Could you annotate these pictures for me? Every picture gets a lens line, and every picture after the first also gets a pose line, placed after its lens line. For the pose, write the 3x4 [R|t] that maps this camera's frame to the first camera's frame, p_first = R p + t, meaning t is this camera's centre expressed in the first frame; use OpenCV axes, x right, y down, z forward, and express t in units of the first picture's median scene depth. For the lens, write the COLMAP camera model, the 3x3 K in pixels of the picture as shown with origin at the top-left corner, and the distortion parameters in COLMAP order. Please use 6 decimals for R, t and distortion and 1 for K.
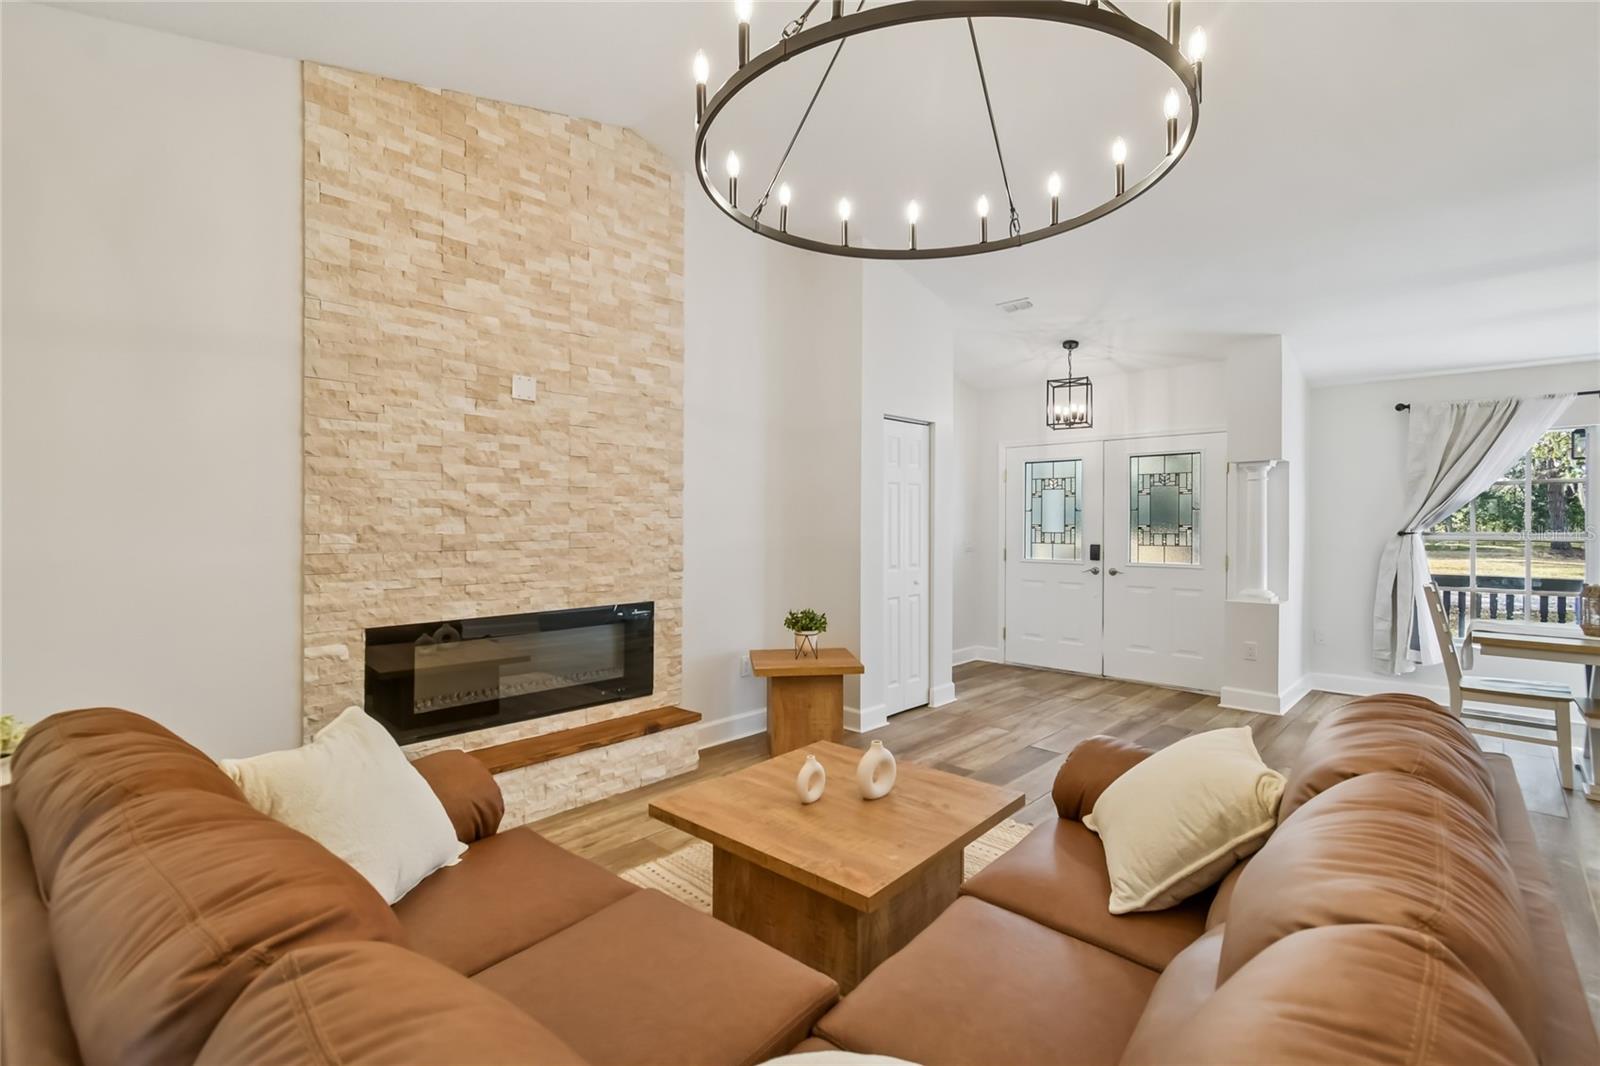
lens RADIAL K [[727.2, 0, 806.1], [0, 727.2, 522.0], [0, 0, 1]] dist [-0.001242, 0.000892]
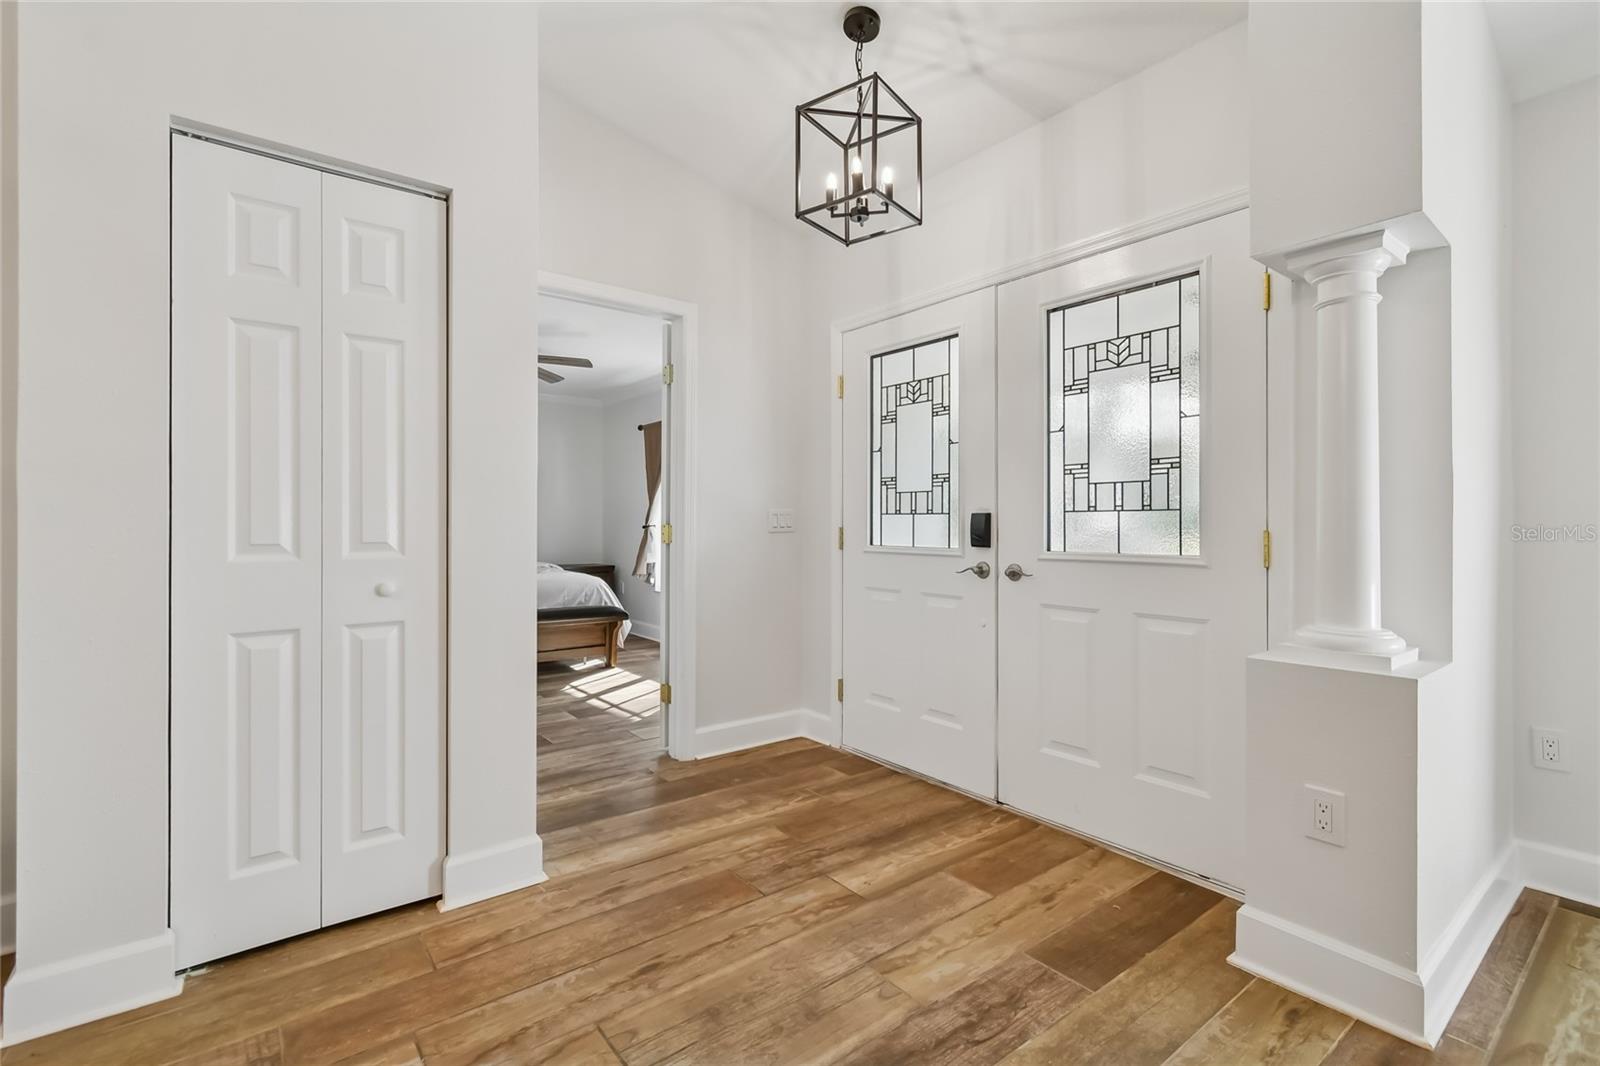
lens RADIAL K [[727.2, 0, 801.5], [0, 727.2, 516.4], [0, 0, 1]] dist [-0.001242, 0.000892]
pose [[0.988210, -0.002053, -0.153088, 0.409064], [0.000350, 0.999938, -0.011152, 0.043951], [0.153101, 0.010967, 0.988150, 0.608673]]
